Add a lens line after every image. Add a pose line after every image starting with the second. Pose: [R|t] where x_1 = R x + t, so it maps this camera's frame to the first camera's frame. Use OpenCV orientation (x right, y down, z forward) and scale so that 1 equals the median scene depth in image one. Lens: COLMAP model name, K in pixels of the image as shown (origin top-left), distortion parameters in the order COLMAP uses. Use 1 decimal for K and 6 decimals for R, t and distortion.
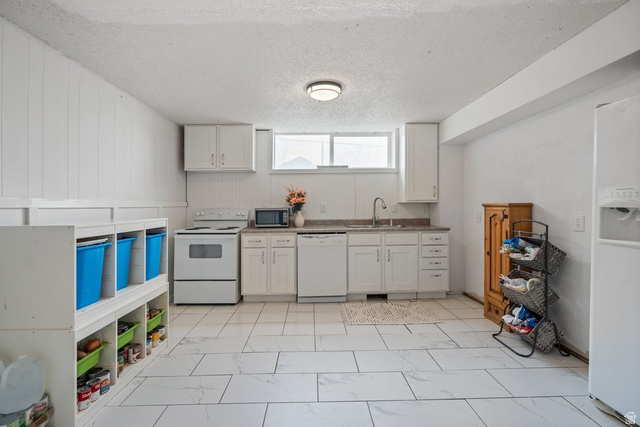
lens RADIAL K [[291.8, 0, 313.9], [0, 291.8, 203.7], [0, 0, 1]] dist [-0.001640, 0.000463]
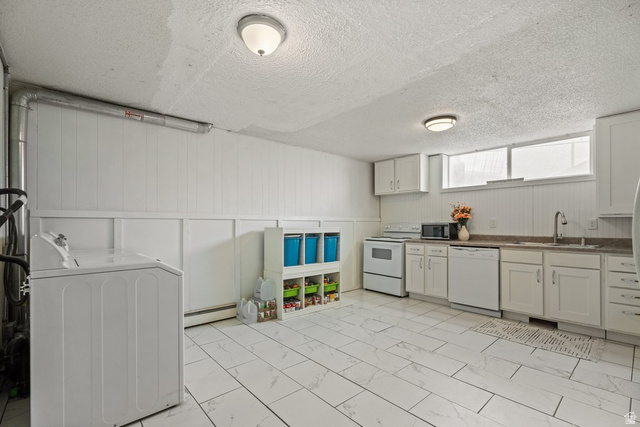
lens RADIAL K [[291.8, 0, 317.2], [0, 291.8, 218.1], [0, 0, 1]] dist [-0.001640, 0.000463]
pose [[0.651597, -0.002887, -0.758560, 0.470685], [-0.003096, 0.999974, -0.006465, 0.006145], [0.758559, 0.006560, 0.651571, -0.120649]]
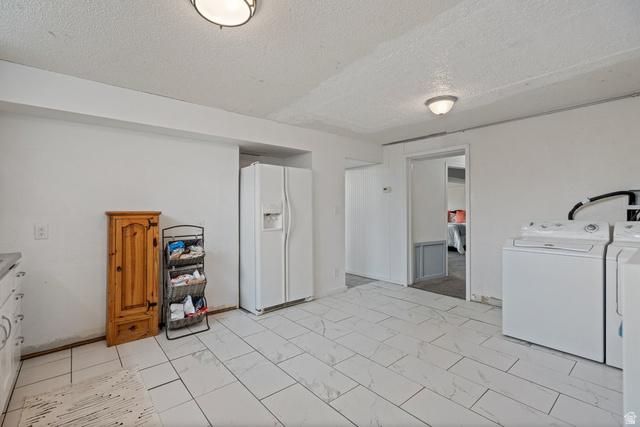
lens RADIAL K [[291.8, 0, 318.2], [0, 291.8, 211.6], [0, 0, 1]] dist [-0.001640, 0.000463]
pose [[-0.635470, 0.005804, 0.772104, -0.389090], [0.003300, 0.999983, -0.004800, 0.004298], [-0.772118, -0.000503, -0.635478, 0.939538]]
